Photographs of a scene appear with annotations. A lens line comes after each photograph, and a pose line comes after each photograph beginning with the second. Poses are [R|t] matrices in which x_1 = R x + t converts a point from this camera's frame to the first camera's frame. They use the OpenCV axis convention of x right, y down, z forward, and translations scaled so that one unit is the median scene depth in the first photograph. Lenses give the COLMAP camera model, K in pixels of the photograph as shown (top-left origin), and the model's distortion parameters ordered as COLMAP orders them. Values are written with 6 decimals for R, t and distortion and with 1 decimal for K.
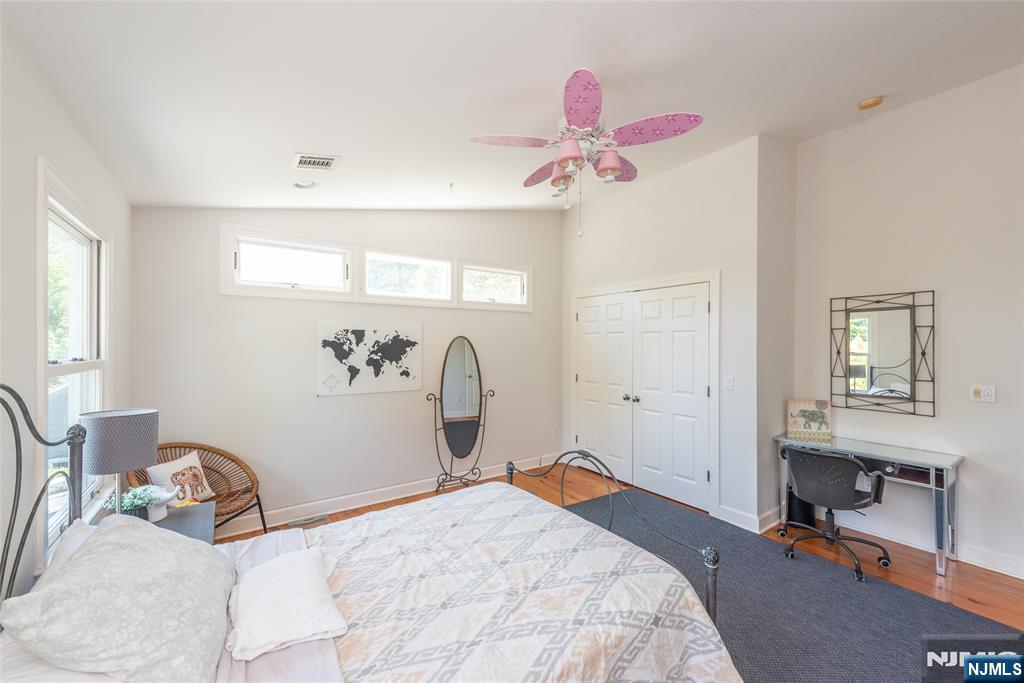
lens RADIAL K [[399.7, 0, 507.0], [0, 399.7, 344.7], [0, 0, 1]] dist [0.011251, -0.007007]
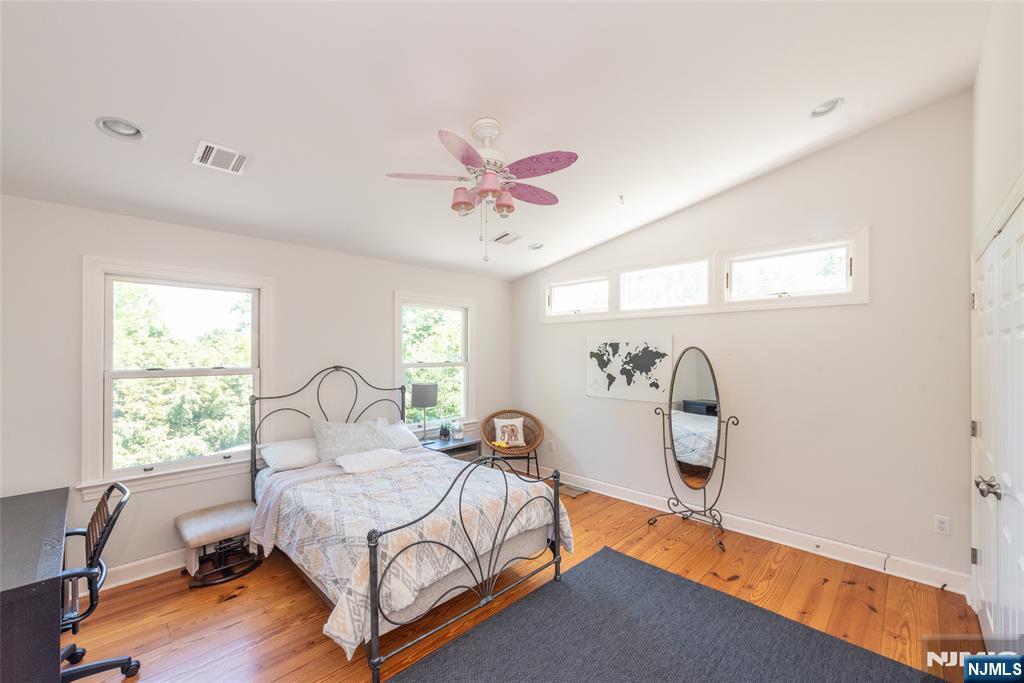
lens RADIAL K [[414.0, 0, 511.1], [0, 414.0, 349.8], [0, 0, 1]] dist [0.000522, -0.000049]
pose [[0.201129, -0.006619, -0.979542, 0.726741], [-0.002655, 0.999970, -0.007302, -0.007936], [0.979561, 0.004069, 0.201105, 0.464464]]
